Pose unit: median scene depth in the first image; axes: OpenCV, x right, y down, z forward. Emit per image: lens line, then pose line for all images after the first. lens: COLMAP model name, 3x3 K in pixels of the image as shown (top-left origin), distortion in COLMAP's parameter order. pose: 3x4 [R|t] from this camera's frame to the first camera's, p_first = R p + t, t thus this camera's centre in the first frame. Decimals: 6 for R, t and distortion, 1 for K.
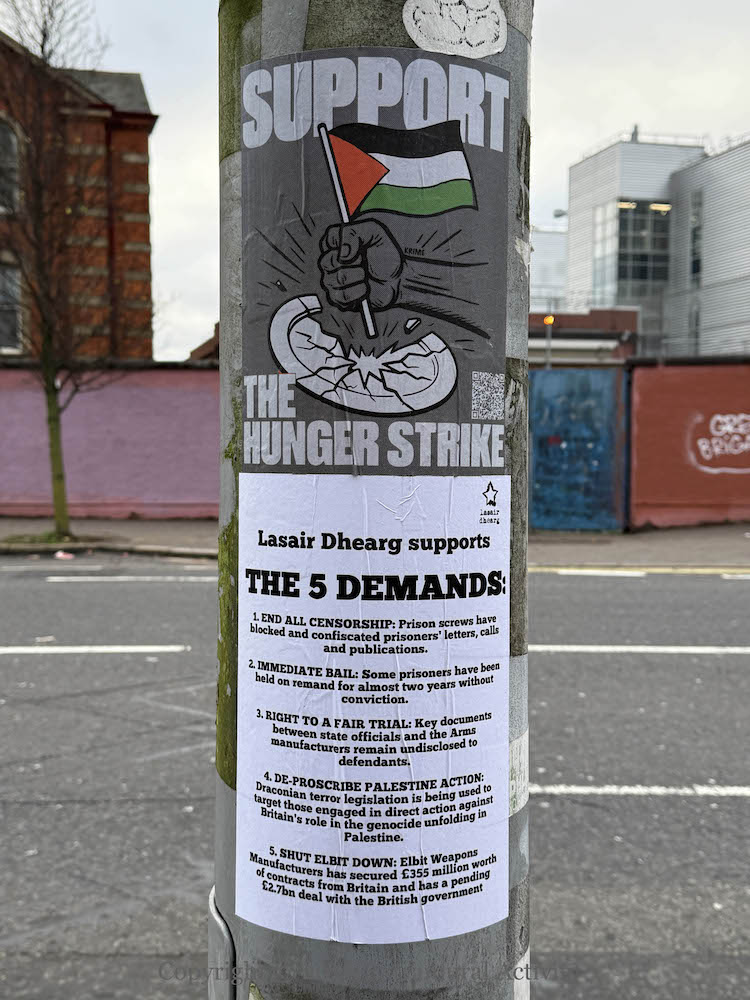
lens RADIAL K [[1156.2, 0, 376.2], [0, 1156.2, 495.2], [0, 0, 1]] dist [0.119084, 0.000000]
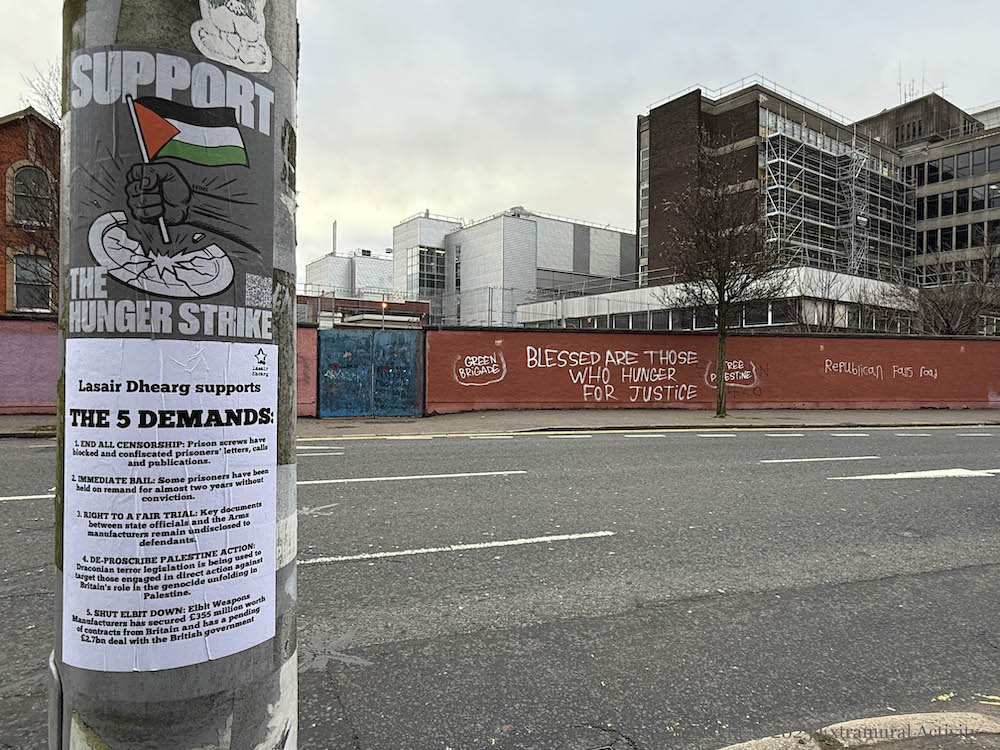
lens RADIAL K [[616.3, 0, 502.6], [0, 616.3, 372.5], [0, 0, 1]] dist [0.006189, -0.002674]
pose [[0.943633, 0.005522, 0.330949, 0.130875], [0.008365, 0.999144, -0.040521, 0.055401], [-0.330889, 0.041005, 0.942778, 0.141171]]
